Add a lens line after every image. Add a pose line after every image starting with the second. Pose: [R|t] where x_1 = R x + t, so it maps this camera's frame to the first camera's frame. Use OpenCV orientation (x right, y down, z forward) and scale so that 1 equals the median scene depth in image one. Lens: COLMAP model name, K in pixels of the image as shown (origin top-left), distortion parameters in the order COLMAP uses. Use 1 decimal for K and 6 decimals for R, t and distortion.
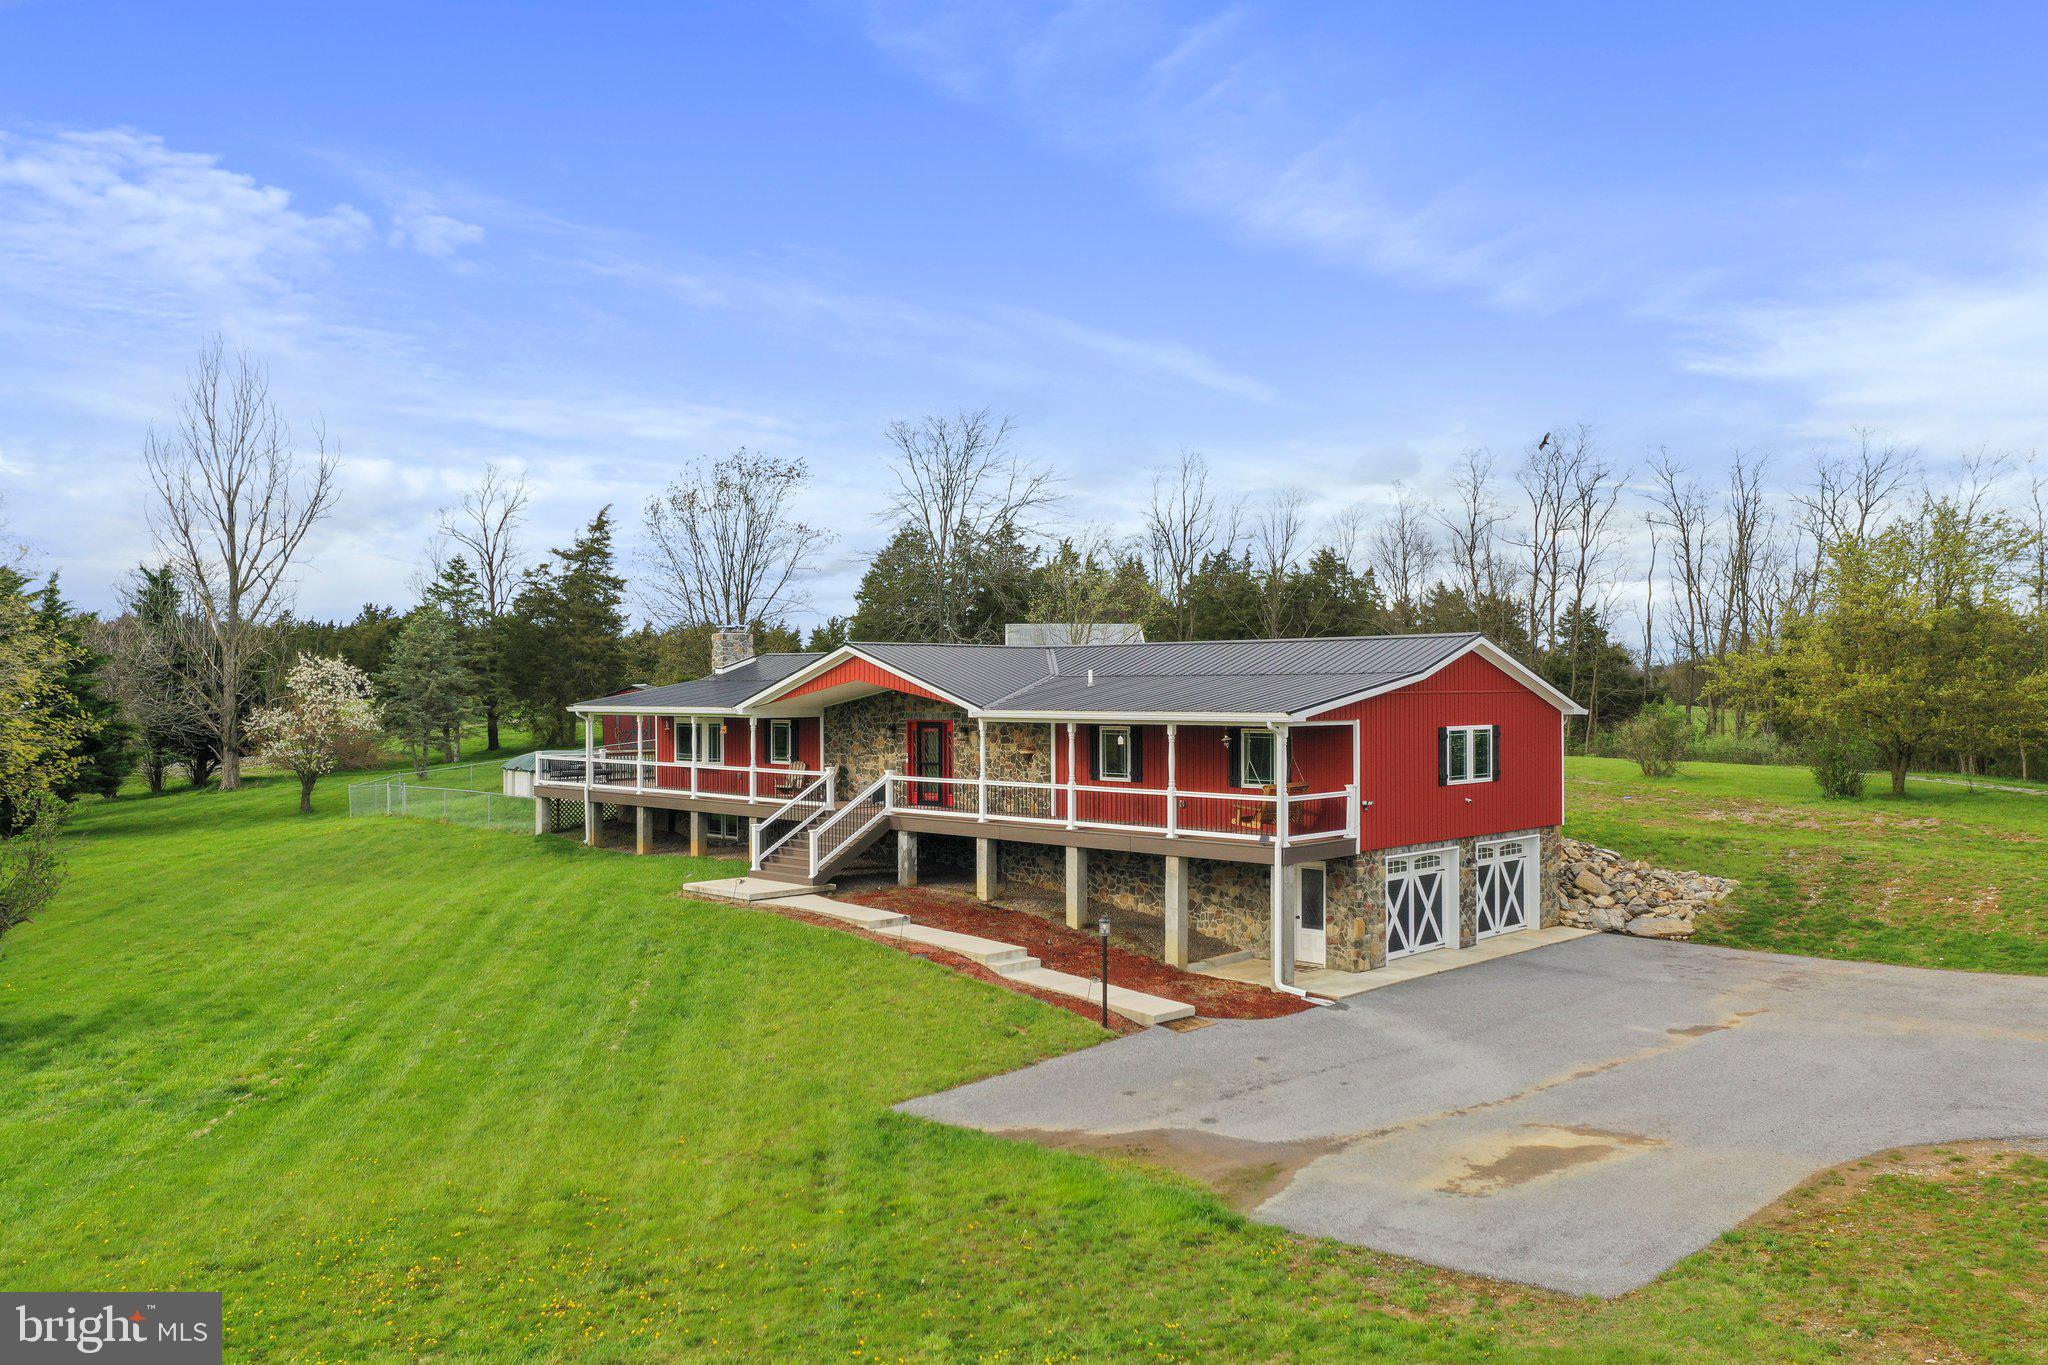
lens RADIAL K [[1609.0, 0, 1024.0], [0, 1609.0, 682.5], [0, 0, 1]] dist [-0.011463, 0.000272]
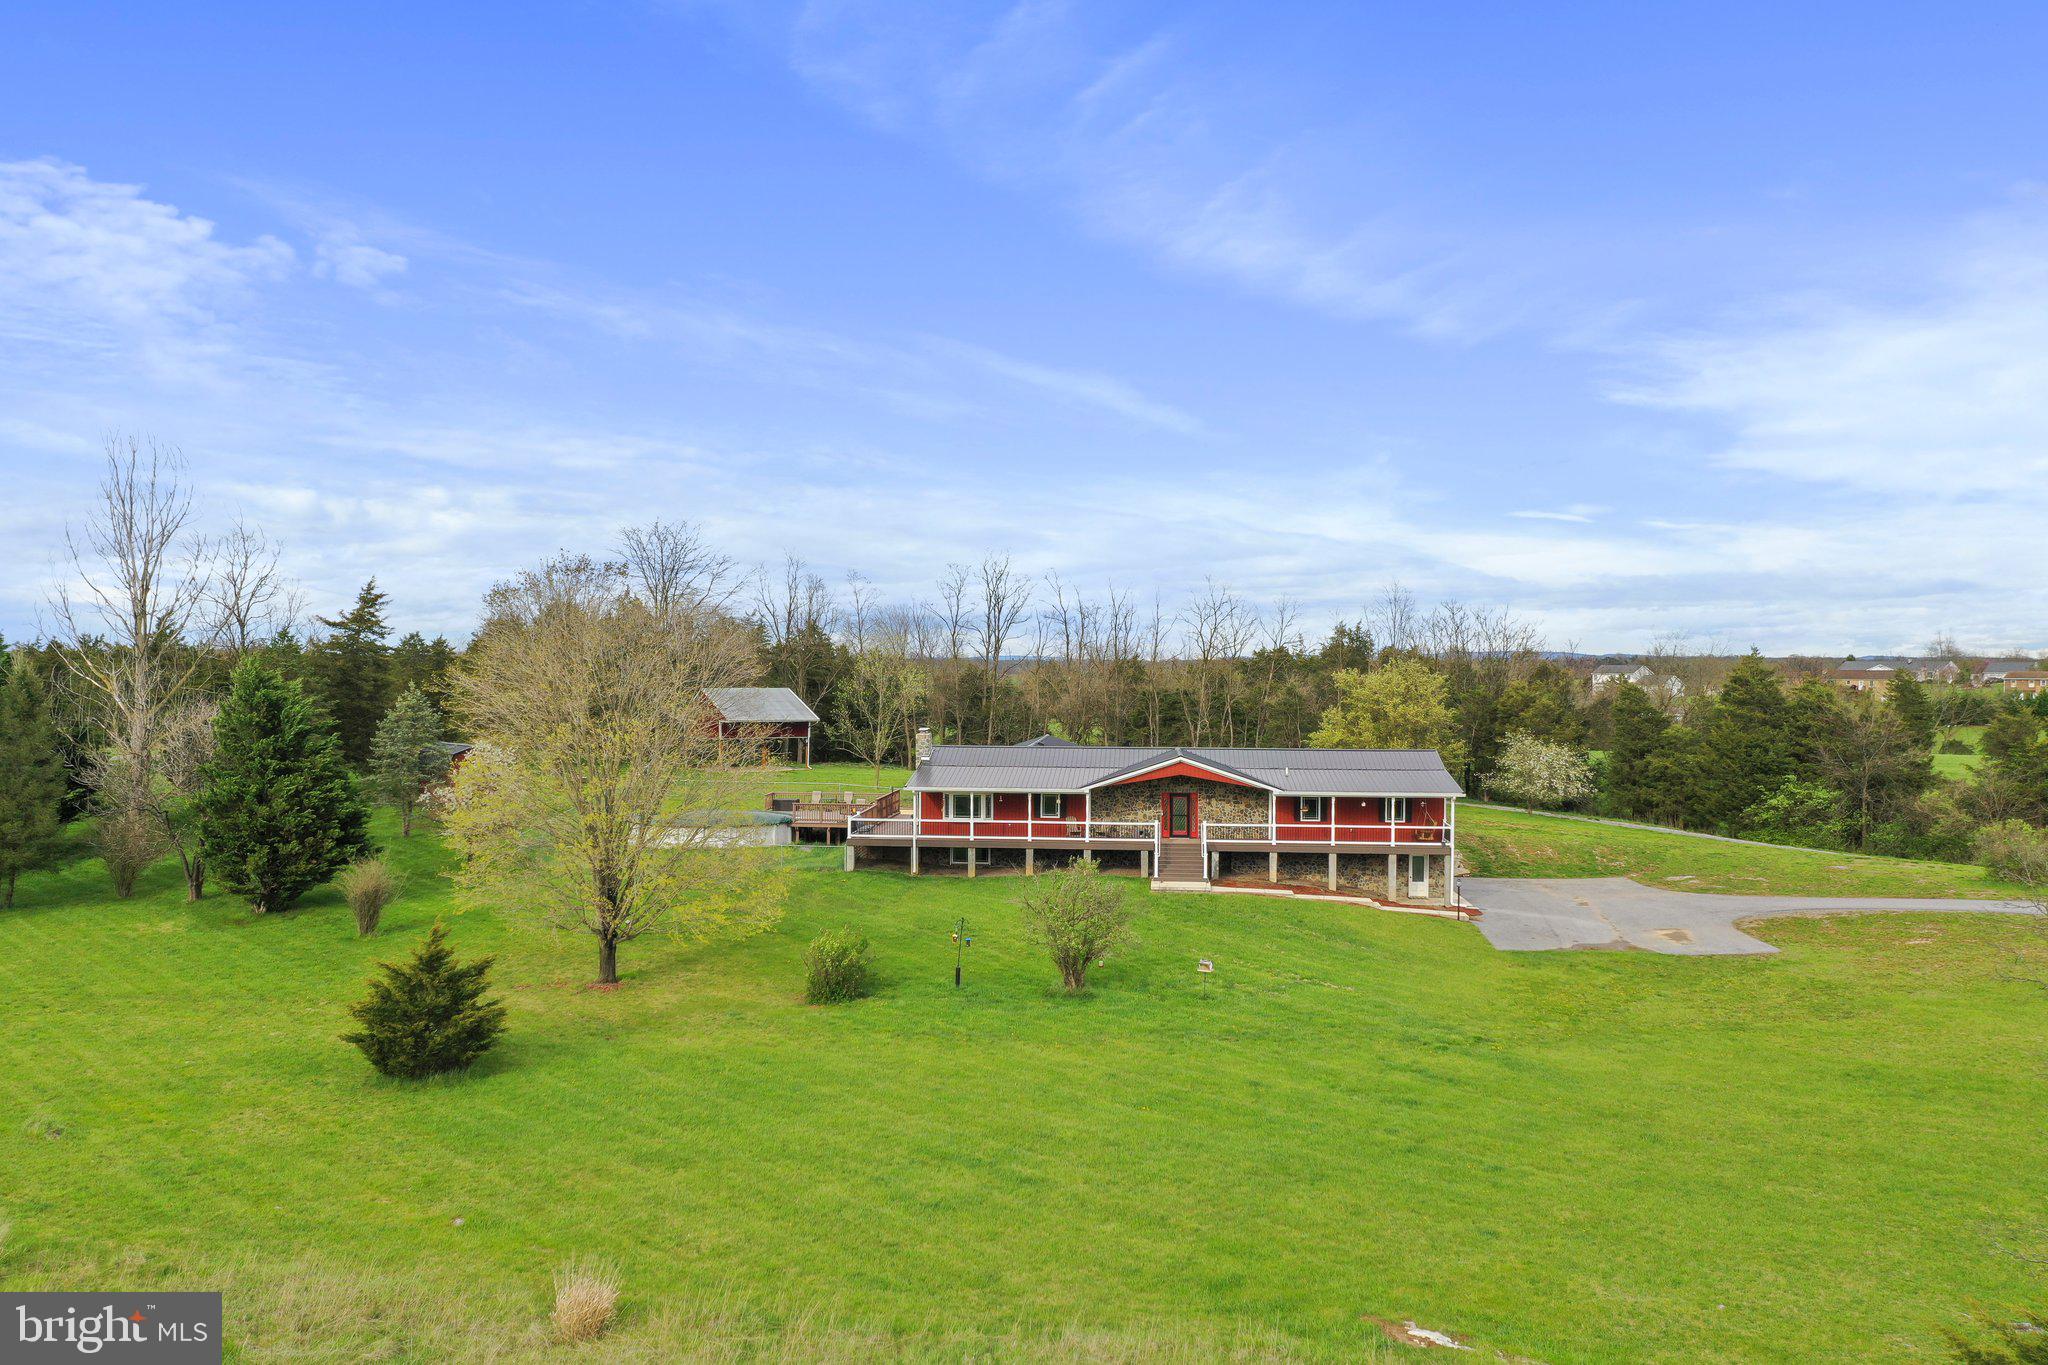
lens RADIAL K [[1609.0, 0, 1024.0], [0, 1609.0, 682.5], [0, 0, 1]] dist [-0.011463, 0.000272]
pose [[0.768145, -0.002786, 0.640269, -1.608057], [-0.010326, 0.999807, 0.016739, -0.155007], [-0.640192, -0.019469, 0.767968, -0.385014]]
